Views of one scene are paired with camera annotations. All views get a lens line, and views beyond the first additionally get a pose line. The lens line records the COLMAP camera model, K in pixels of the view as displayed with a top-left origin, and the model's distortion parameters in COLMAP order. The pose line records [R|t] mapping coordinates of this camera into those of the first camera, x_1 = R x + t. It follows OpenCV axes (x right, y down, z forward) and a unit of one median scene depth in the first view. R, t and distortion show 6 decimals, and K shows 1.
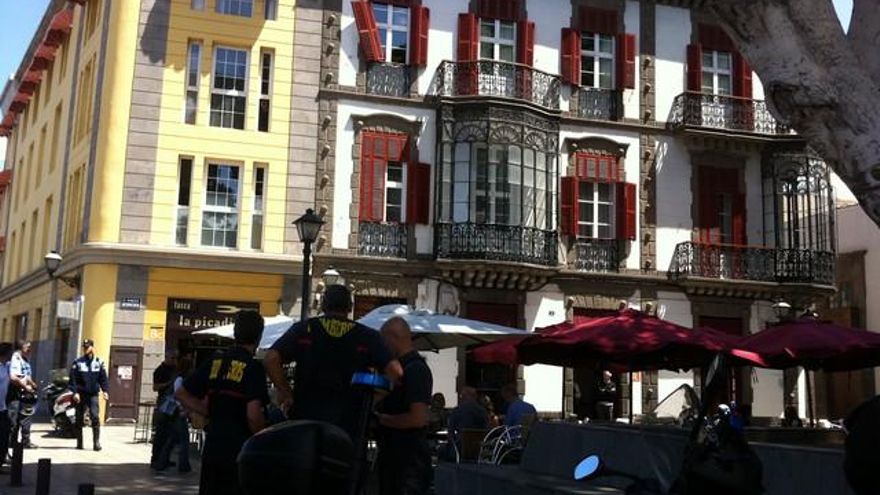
lens RADIAL K [[921.4, 0, 440.0], [0, 921.4, 247.5], [0, 0, 1]] dist [0.156312, -0.580873]
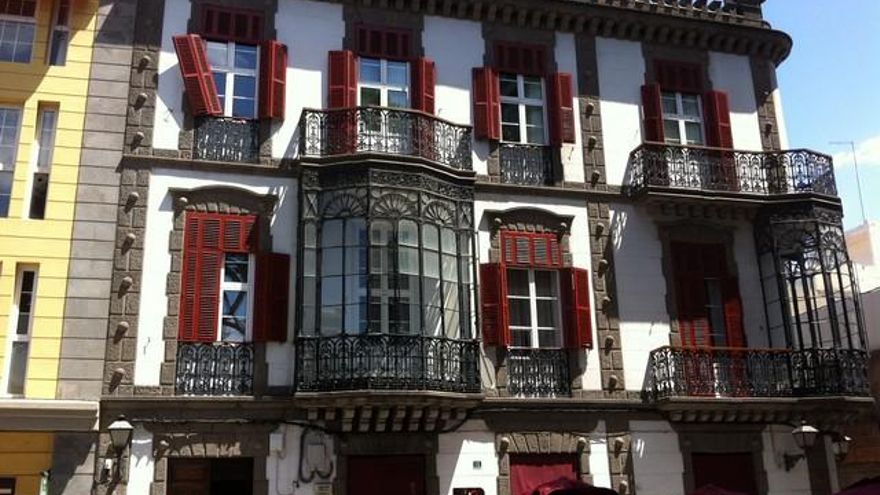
lens RADIAL K [[921.4, 0, 440.0], [0, 921.4, 247.5], [0, 0, 1]] dist [0.156312, -0.580873]
pose [[0.997947, -0.051869, 0.037576, 0.074685], [0.056327, 0.989996, -0.129365, 0.000798], [-0.030490, 0.131216, 0.990885, 0.303501]]
